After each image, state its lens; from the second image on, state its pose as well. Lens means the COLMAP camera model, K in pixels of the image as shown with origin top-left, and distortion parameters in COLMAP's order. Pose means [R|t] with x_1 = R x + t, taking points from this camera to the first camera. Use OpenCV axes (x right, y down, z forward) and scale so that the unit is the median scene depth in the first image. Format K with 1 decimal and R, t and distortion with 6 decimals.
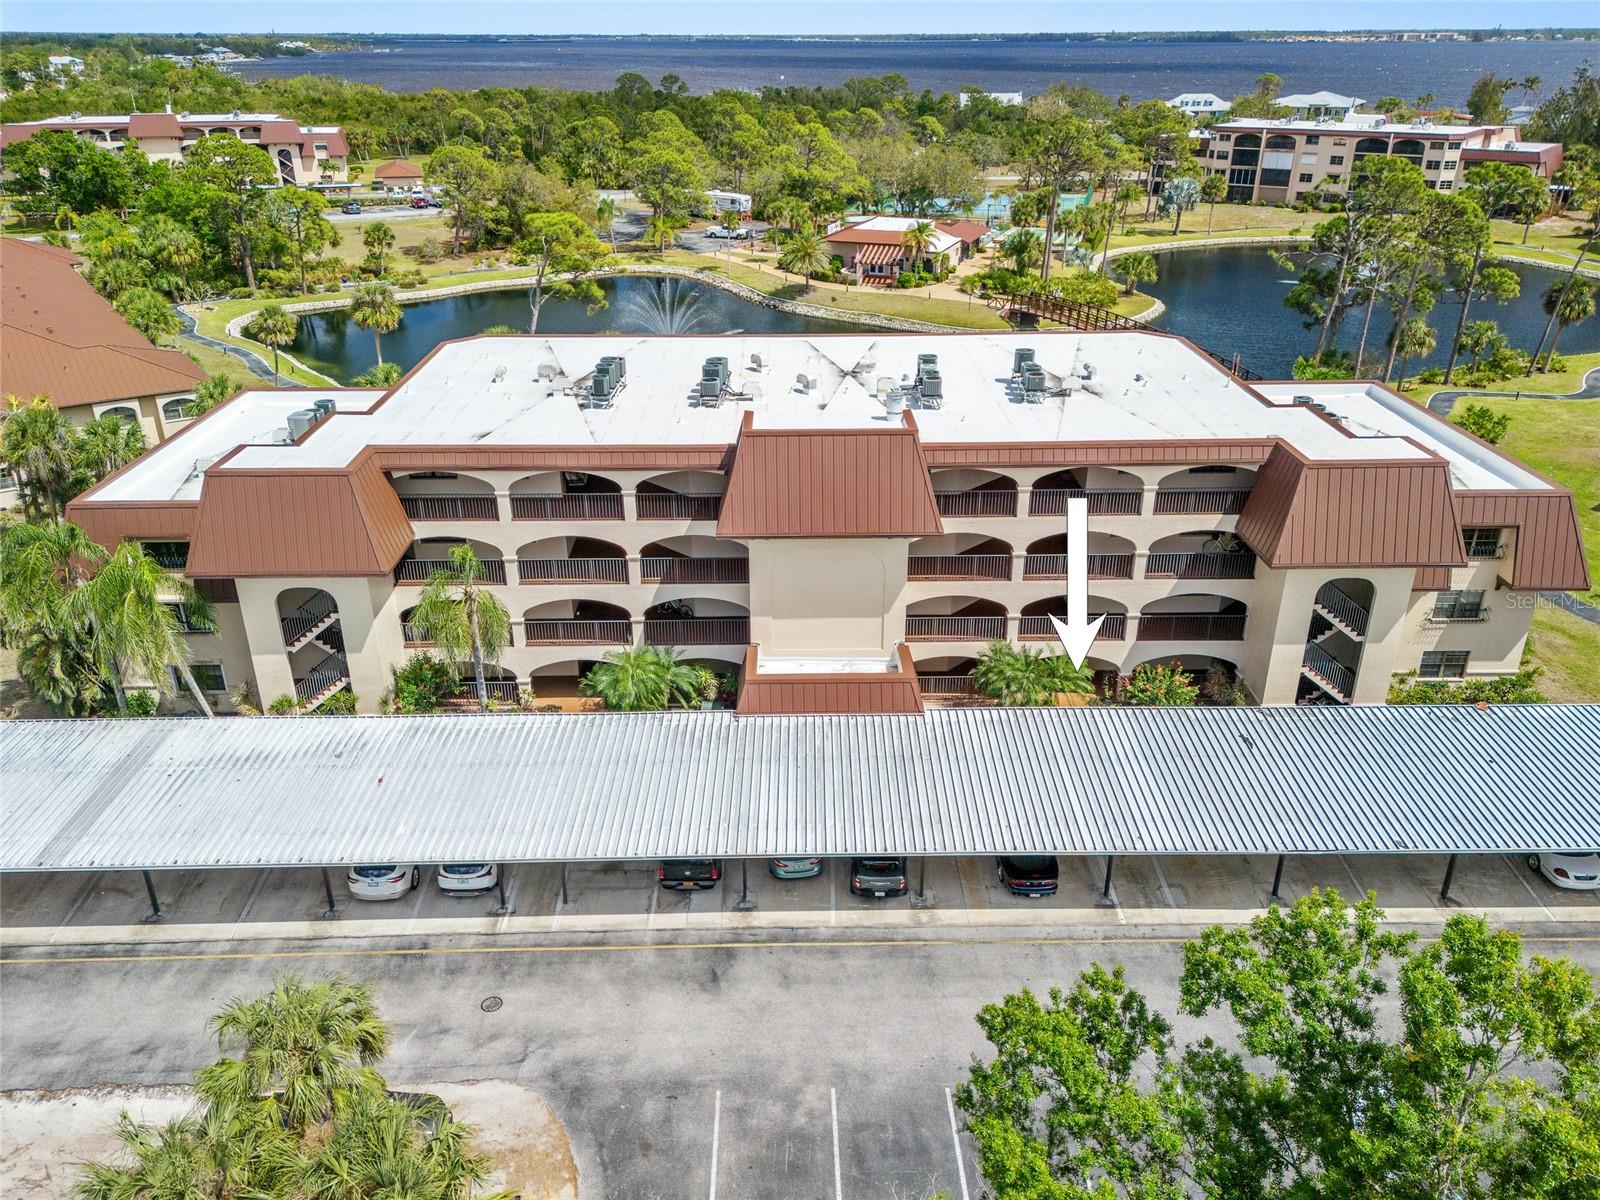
lens RADIAL K [[1153.0, 0, 800.8], [0, 1153.0, 590.2], [0, 0, 1]] dist [0.067725, -0.072815]
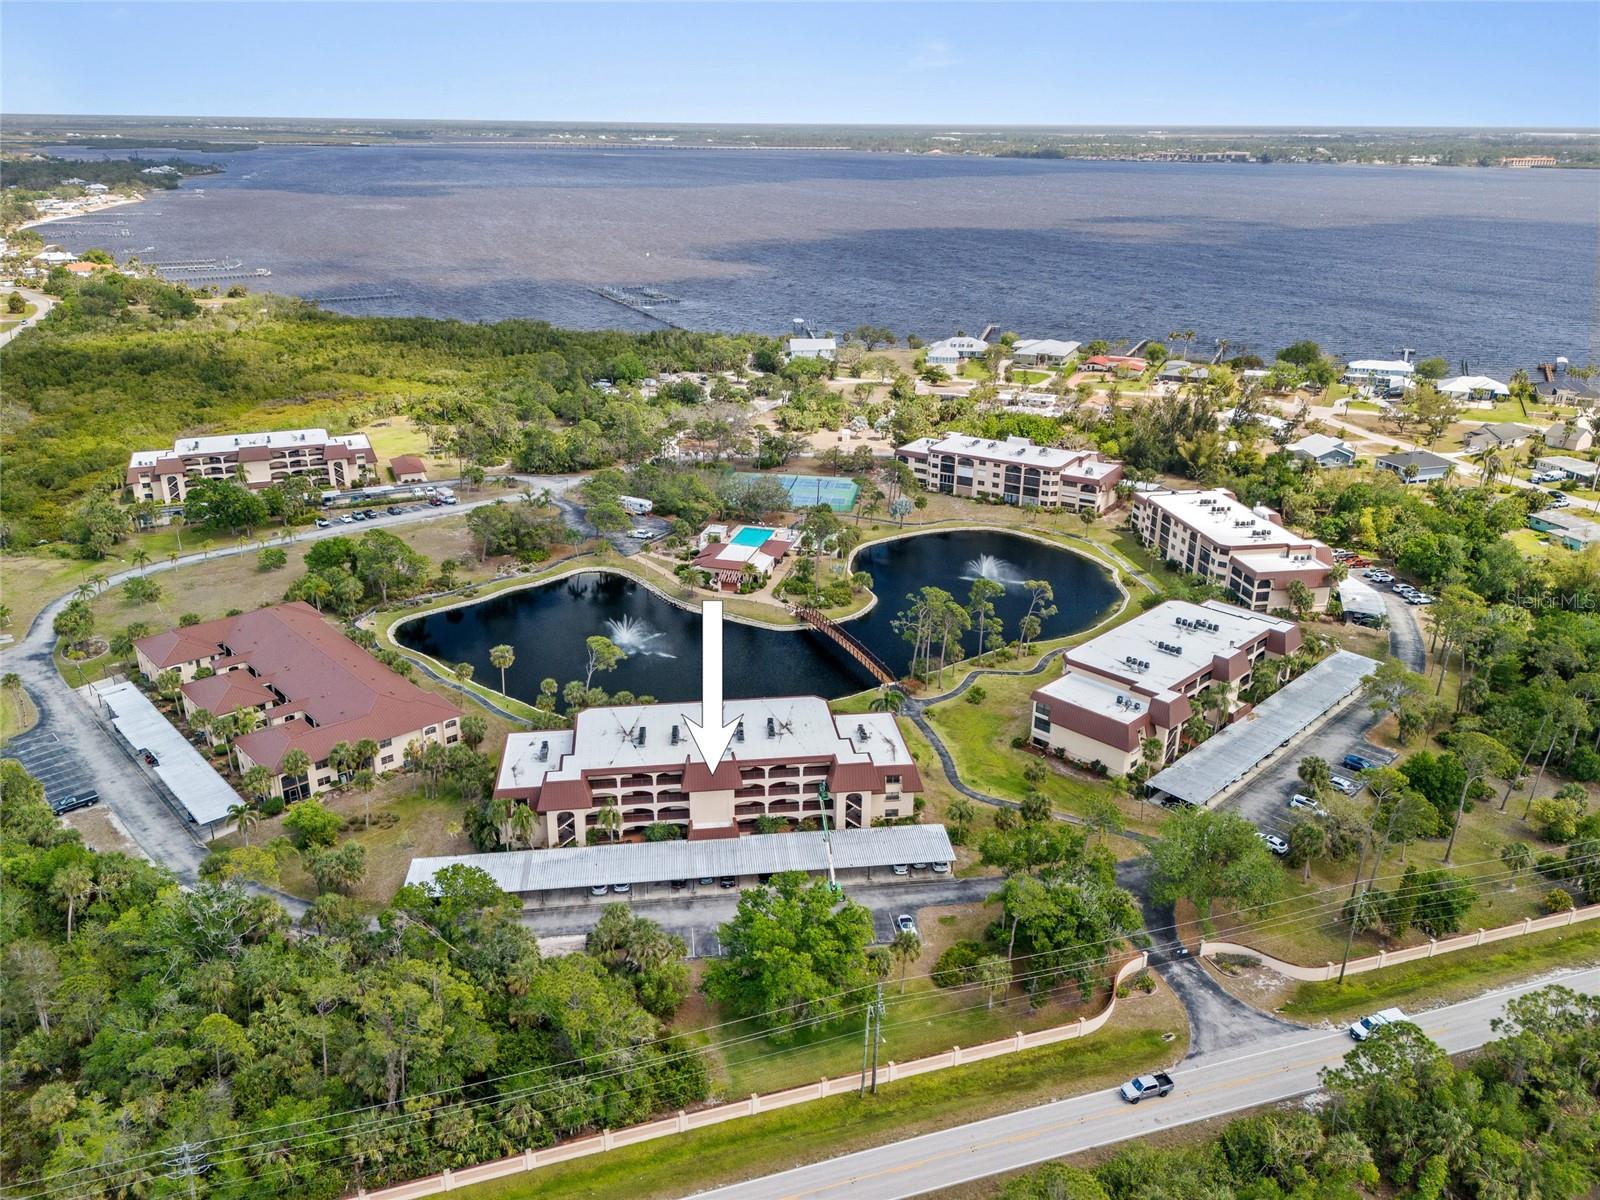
lens RADIAL K [[1153.0, 0, 800.8], [0, 1153.0, 590.2], [0, 0, 1]] dist [0.067725, -0.072815]
pose [[0.993254, -0.030351, 0.111921, -0.073348], [0.037811, 0.997159, -0.065148, -0.364298], [-0.109625, 0.068940, 0.991579, -2.297291]]
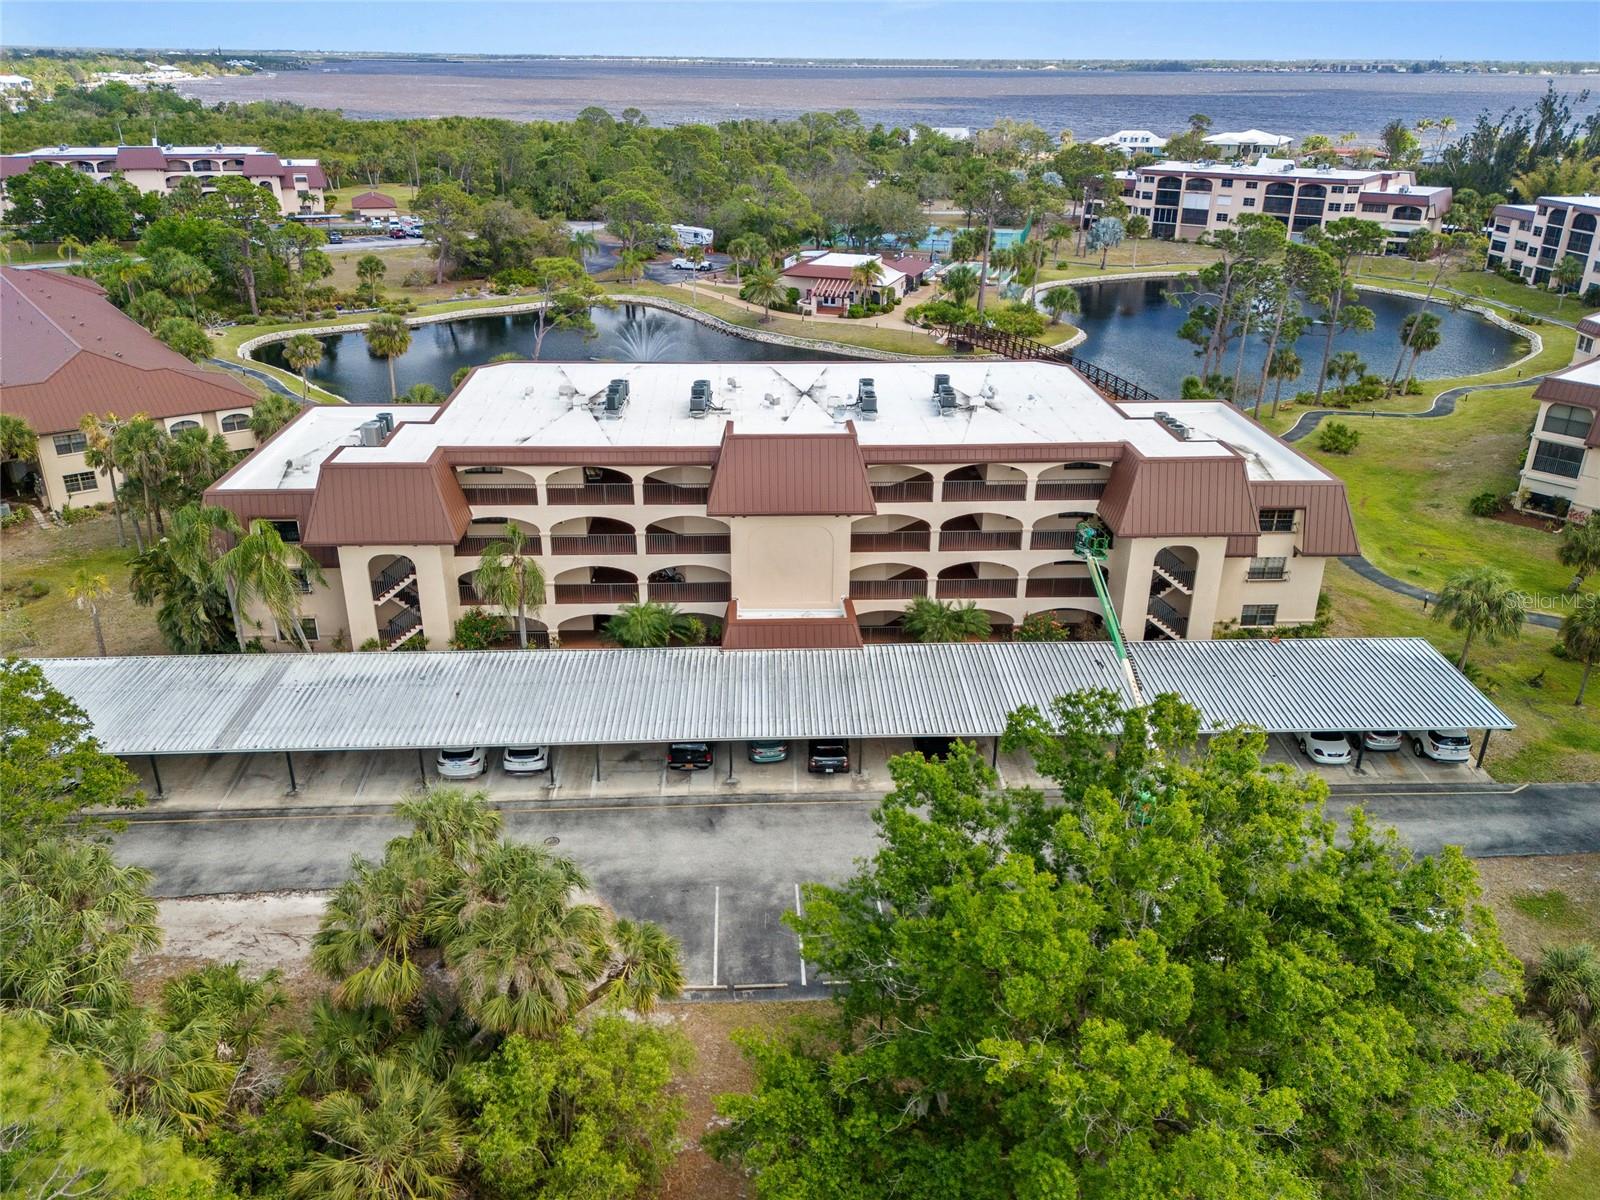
lens RADIAL K [[1159.9, 0, 800.0], [0, 1159.9, 600.0], [0, 0, 1]] dist [0.083968, -0.111602]
pose [[0.999320, -0.004345, 0.036604, -0.012239], [0.004785, 0.999917, -0.011930, 0.057422], [-0.036549, 0.012097, 0.999259, -0.285987]]
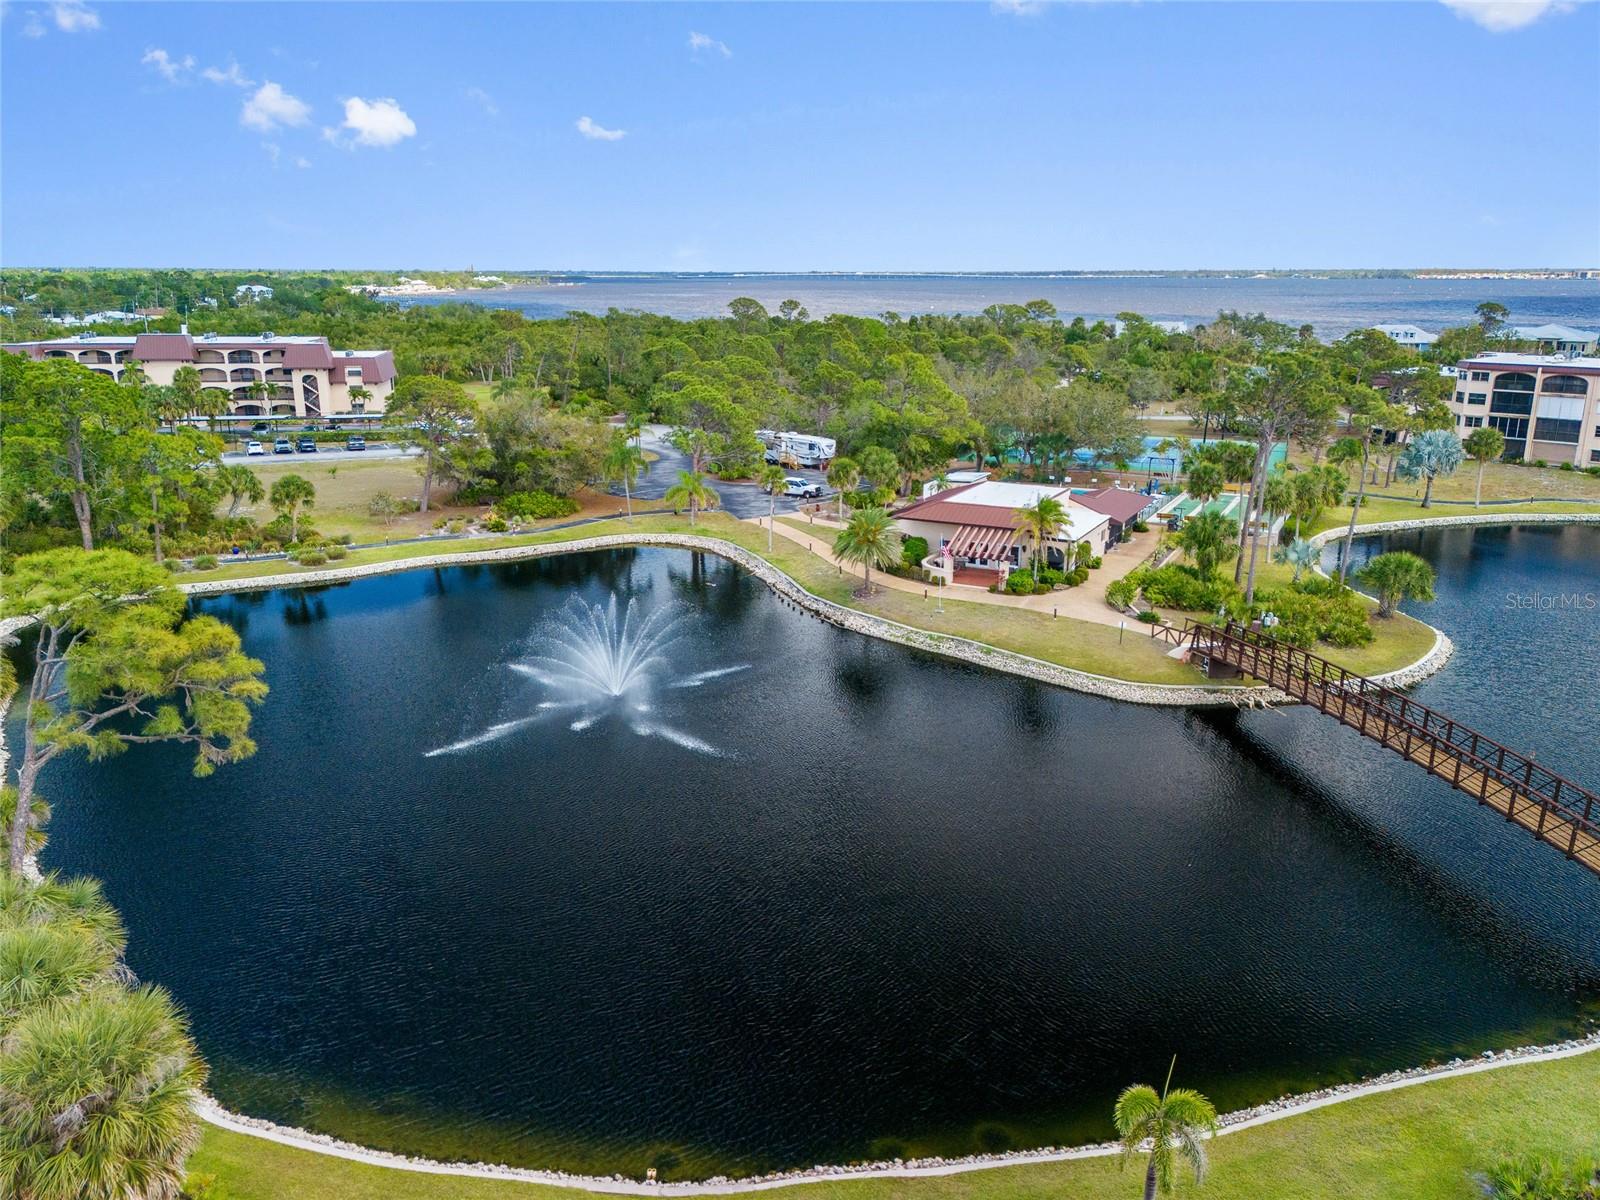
lens RADIAL K [[1159.9, 0, 800.0], [0, 1159.9, 600.0], [0, 0, 1]] dist [0.083968, -0.111602]
pose [[0.991110, 0.038080, -0.127478, 0.136404], [-0.059195, 0.984315, -0.166194, -0.373243], [0.119149, 0.172263, 0.977818, 0.921728]]
